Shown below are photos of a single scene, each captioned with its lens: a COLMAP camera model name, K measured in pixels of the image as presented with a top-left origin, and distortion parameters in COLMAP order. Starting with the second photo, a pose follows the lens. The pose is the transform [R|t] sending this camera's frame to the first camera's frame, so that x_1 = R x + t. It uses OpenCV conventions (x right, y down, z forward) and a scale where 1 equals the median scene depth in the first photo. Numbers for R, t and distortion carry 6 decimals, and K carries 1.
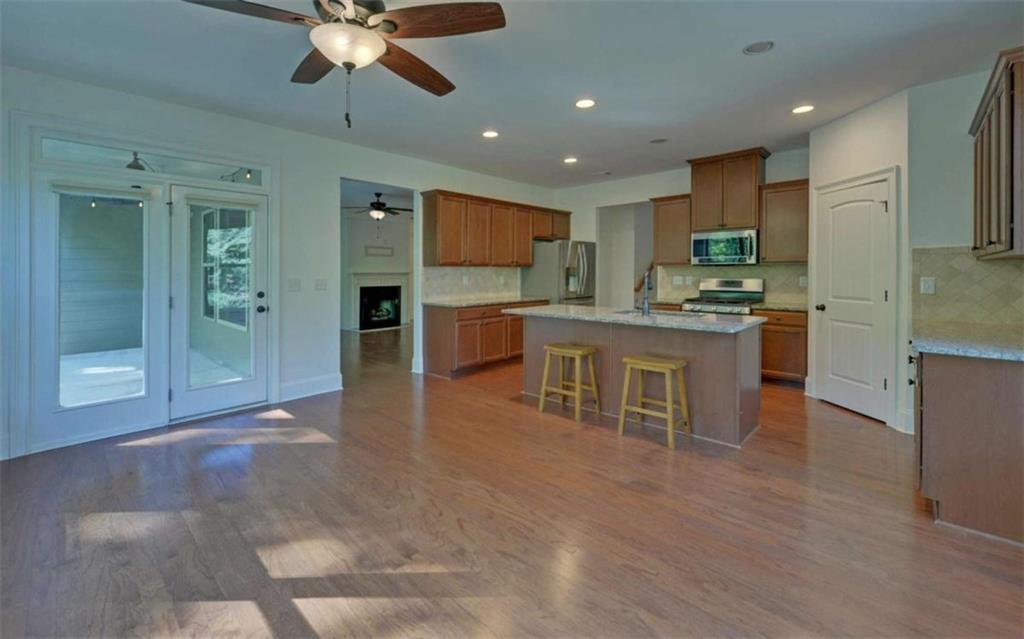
lens RADIAL K [[416.6, 0, 508.6], [0, 416.6, 281.5], [0, 0, 1]] dist [0.000960, 0.000037]
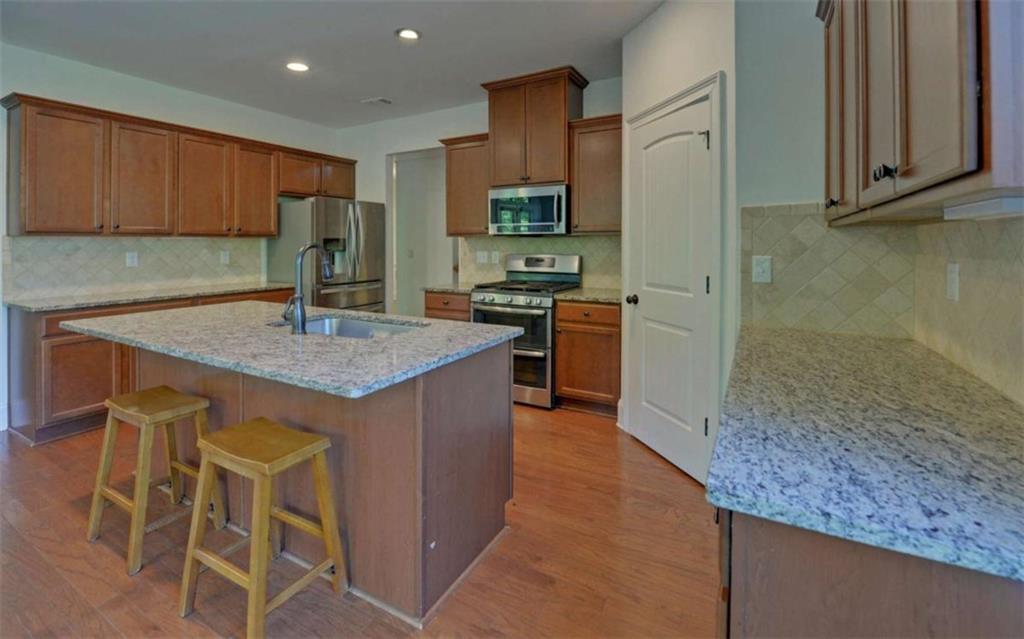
lens RADIAL K [[439.2, 0, 509.1], [0, 439.2, 260.4], [0, 0, 1]] dist [-0.021488, -0.000156]
pose [[0.968990, -0.008059, 0.246969, 0.318173], [0.004819, 0.999894, 0.013723, -0.008460], [-0.247054, -0.012107, 0.968926, 0.308038]]
